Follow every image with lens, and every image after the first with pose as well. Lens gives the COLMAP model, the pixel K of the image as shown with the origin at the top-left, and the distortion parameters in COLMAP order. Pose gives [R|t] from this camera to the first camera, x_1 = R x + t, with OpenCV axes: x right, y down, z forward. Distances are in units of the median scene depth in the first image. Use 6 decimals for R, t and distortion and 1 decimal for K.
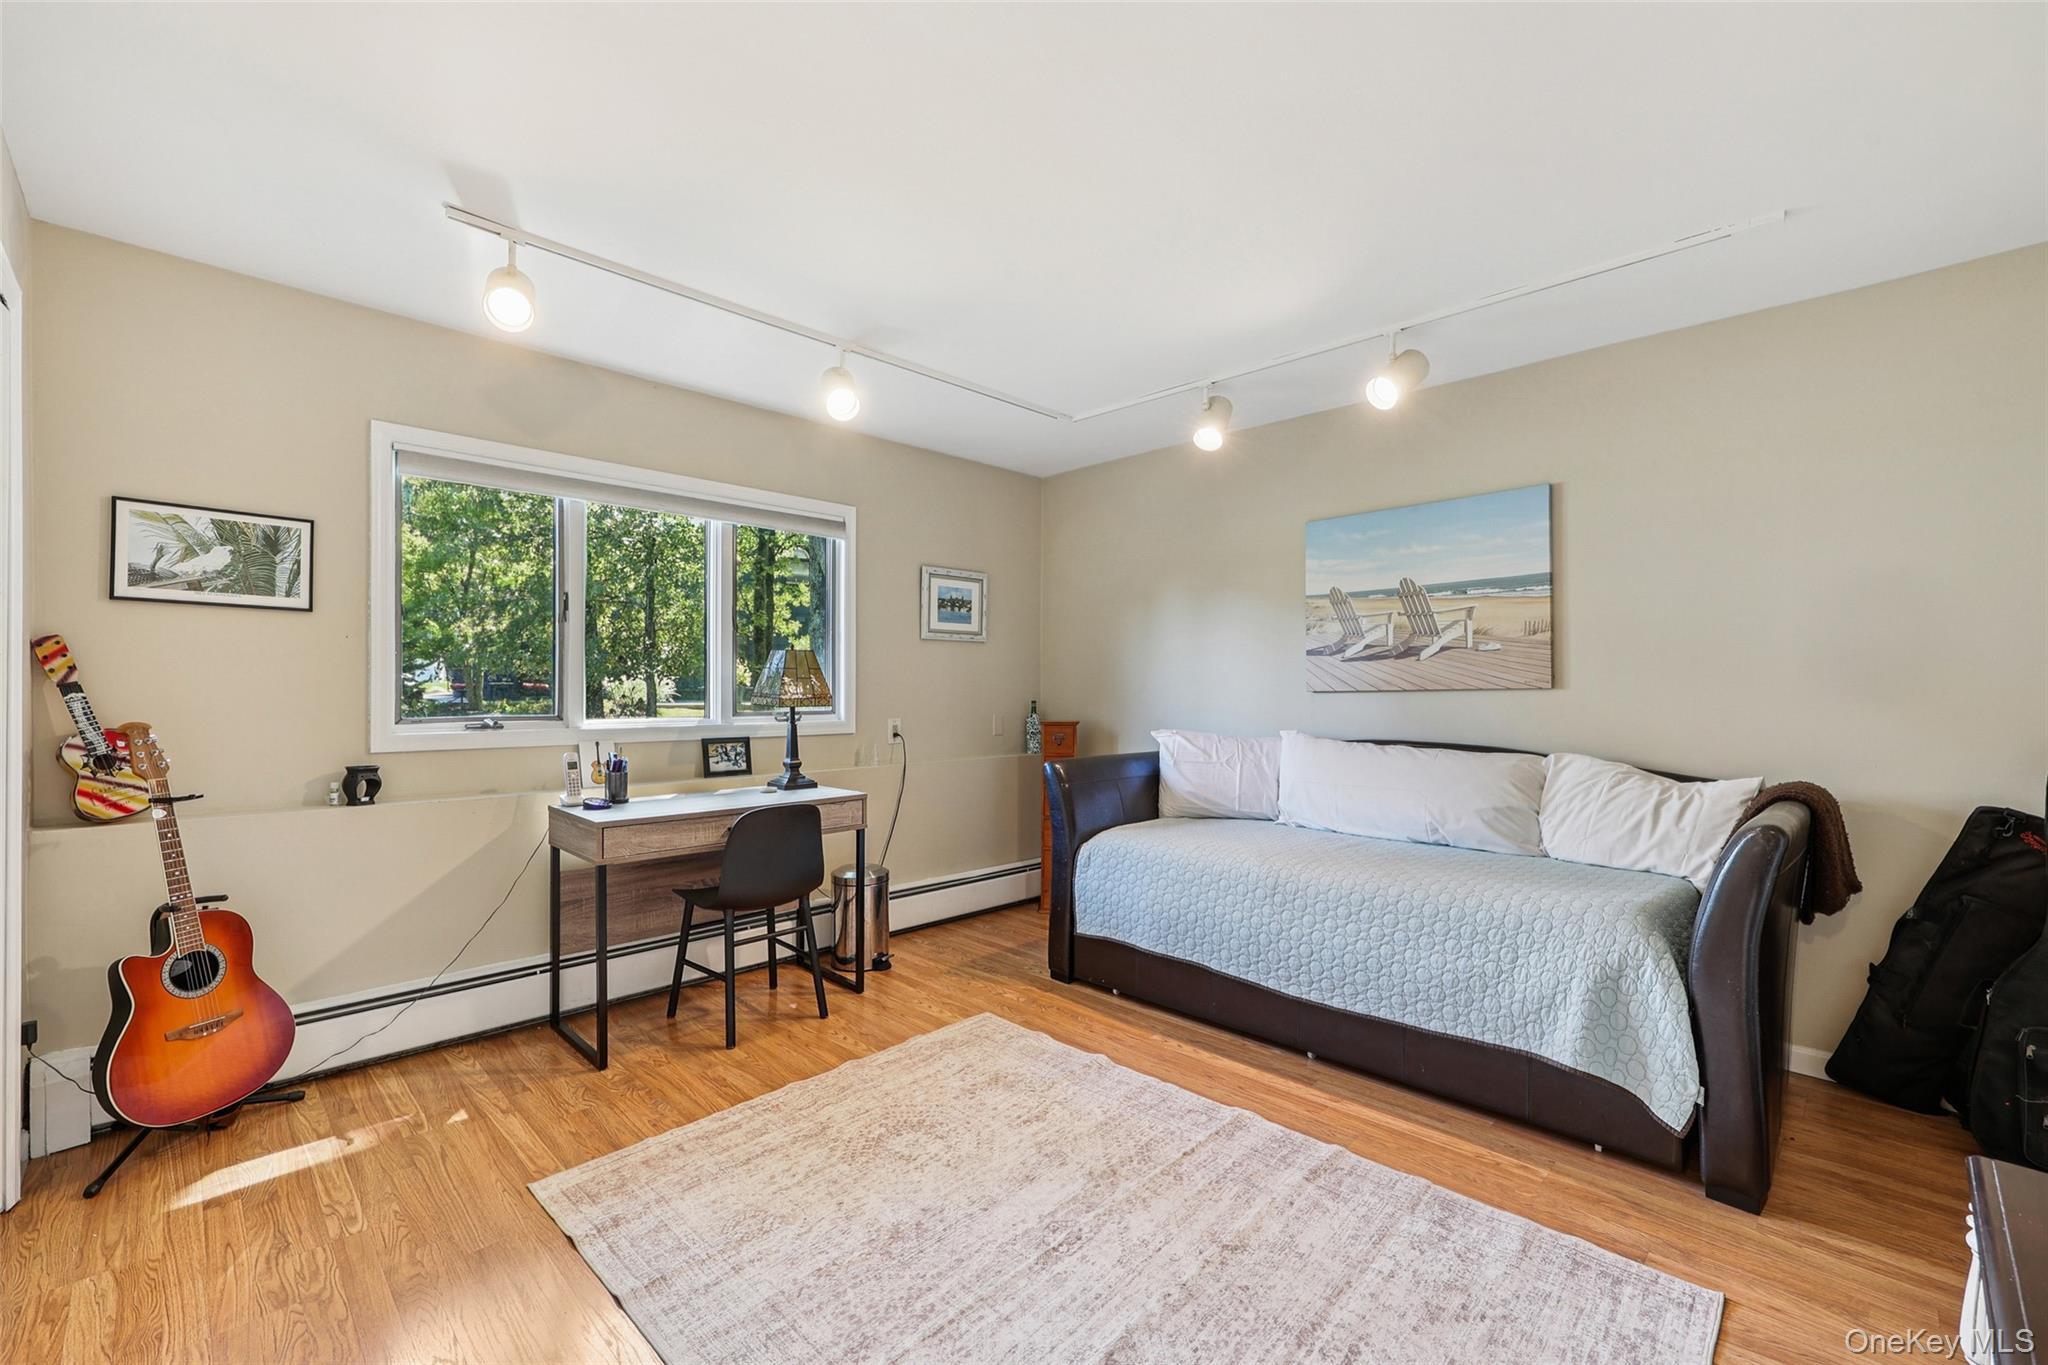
lens RADIAL K [[860.9, 0, 1024.0], [0, 860.9, 682.5], [0, 0, 1]] dist [0.000290, 0.000034]
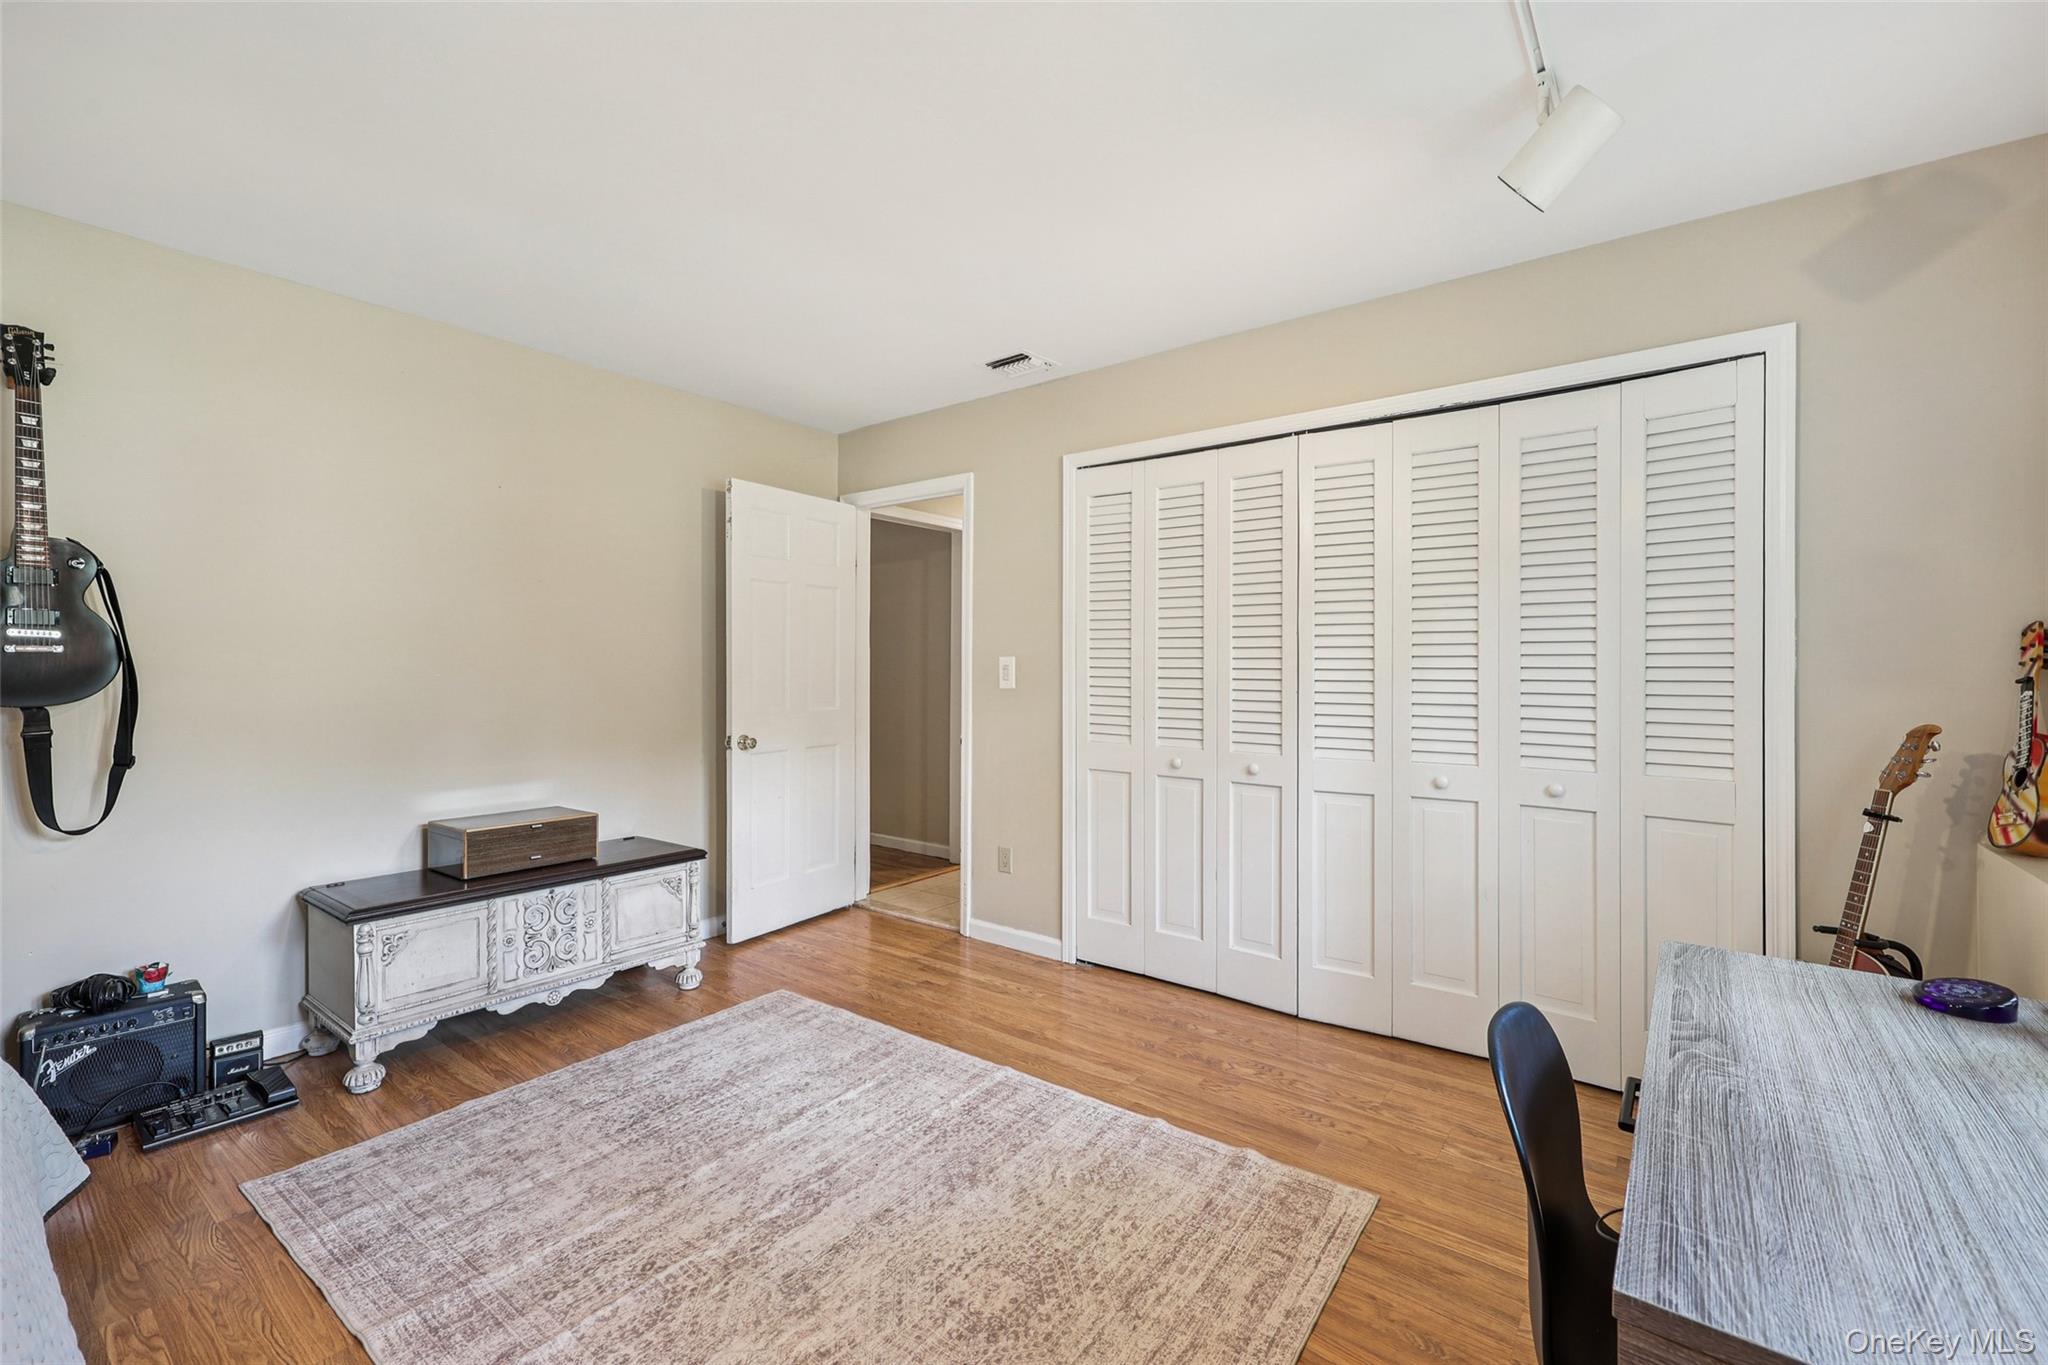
lens RADIAL K [[860.9, 0, 1024.0], [0, 860.9, 682.5], [0, 0, 1]] dist [0.000290, 0.000034]
pose [[-0.991308, -0.004127, -0.131500, -0.068259], [-0.005186, 0.999957, 0.007713, 0.017563], [0.131463, 0.008328, -0.991286, 1.984797]]
